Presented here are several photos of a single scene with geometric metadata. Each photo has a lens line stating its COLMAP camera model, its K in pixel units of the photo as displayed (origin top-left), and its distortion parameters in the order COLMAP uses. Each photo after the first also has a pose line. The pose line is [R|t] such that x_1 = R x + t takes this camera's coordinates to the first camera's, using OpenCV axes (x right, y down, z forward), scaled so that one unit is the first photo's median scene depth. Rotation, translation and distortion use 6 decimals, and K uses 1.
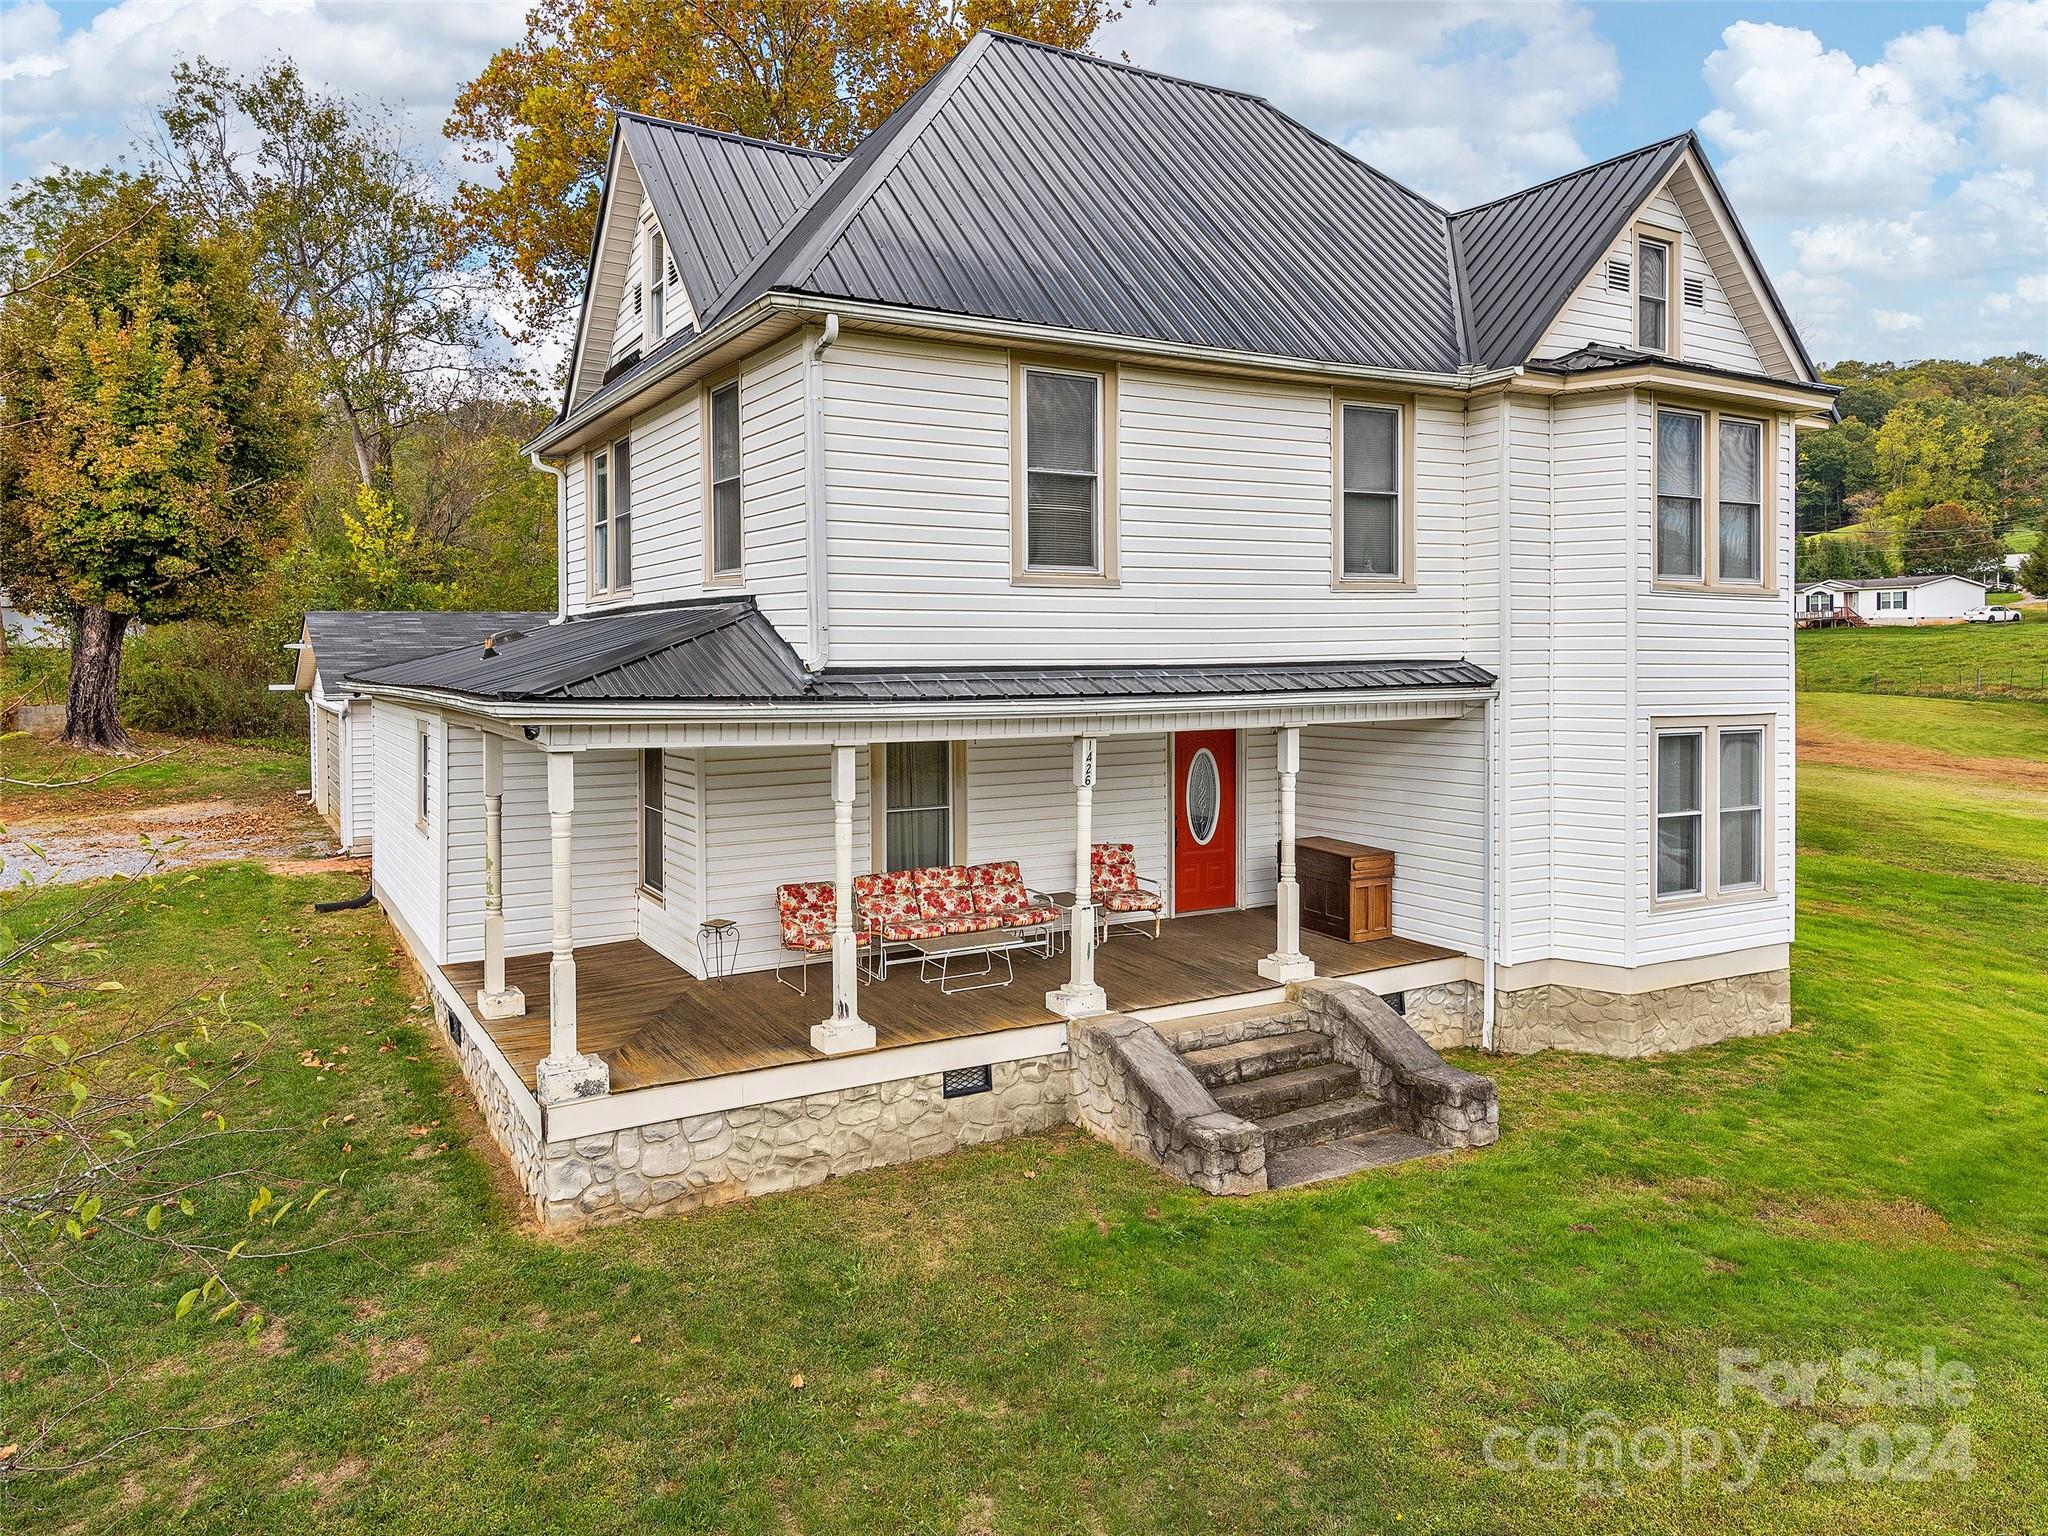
lens RADIAL K [[1229.0, 0, 1023.1], [0, 1229.0, 689.1], [0, 0, 1]] dist [0.023023, -0.003061]
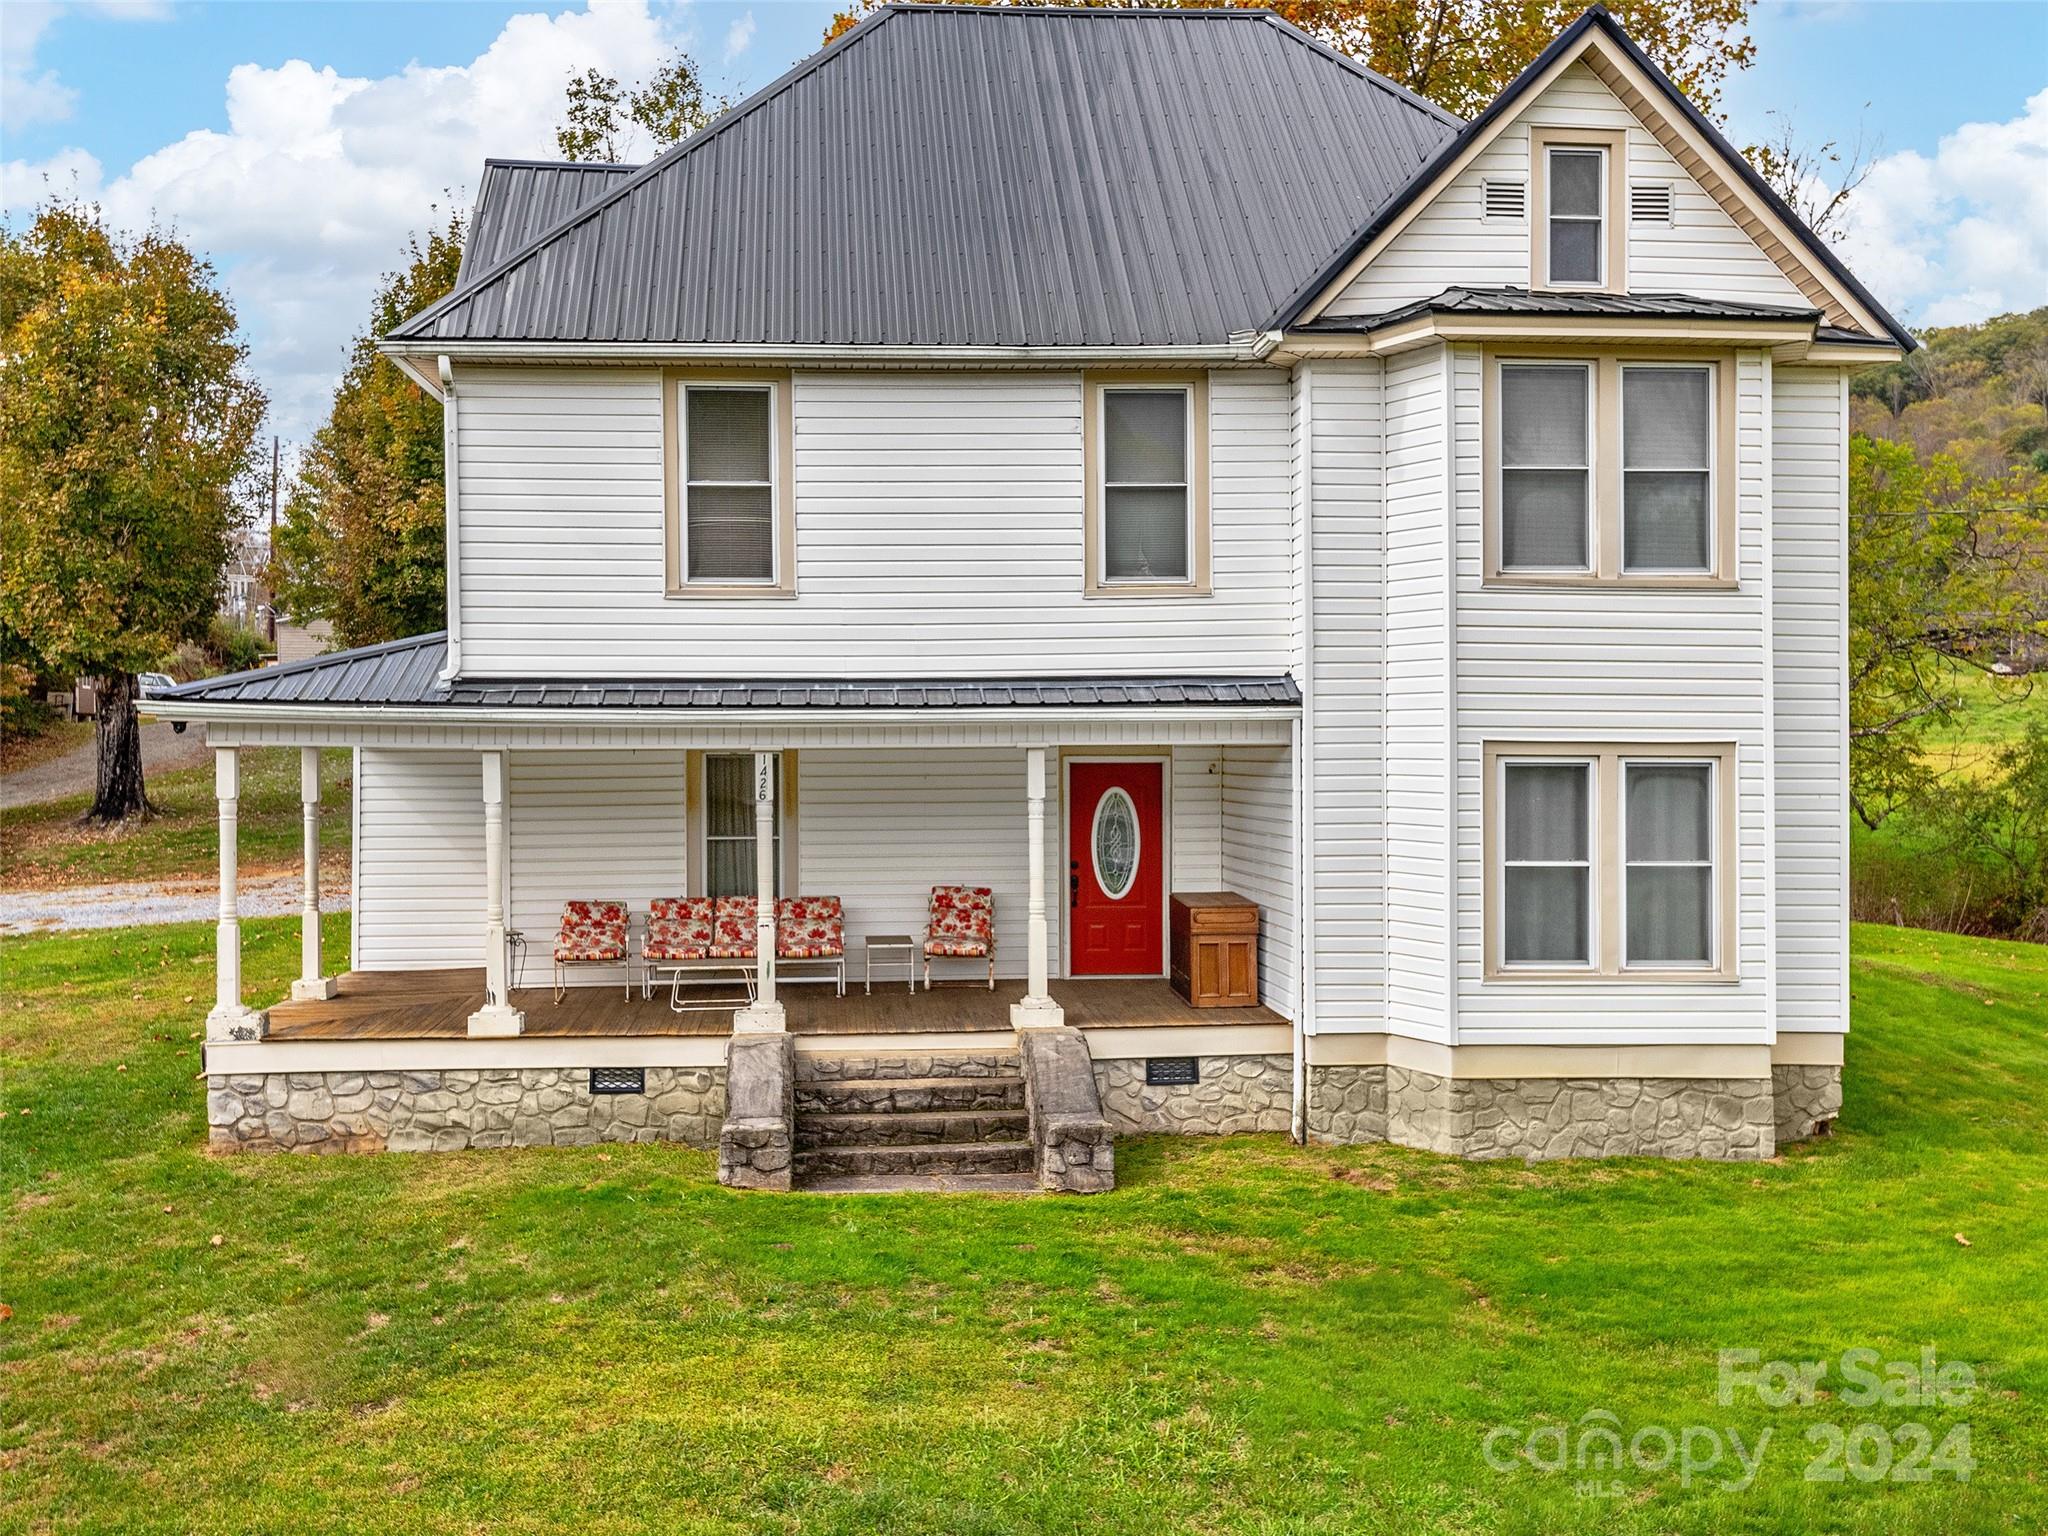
lens RADIAL K [[1668.5, 0, 1024.0], [0, 1668.5, 768.0], [0, 0, 1]] dist [0.029107, -0.014201]
pose [[0.926366, 0.007781, -0.376544, 0.682586], [-0.009513, 0.999951, -0.002739, 0.049154], [0.376504, 0.006119, 0.926395, -0.146520]]
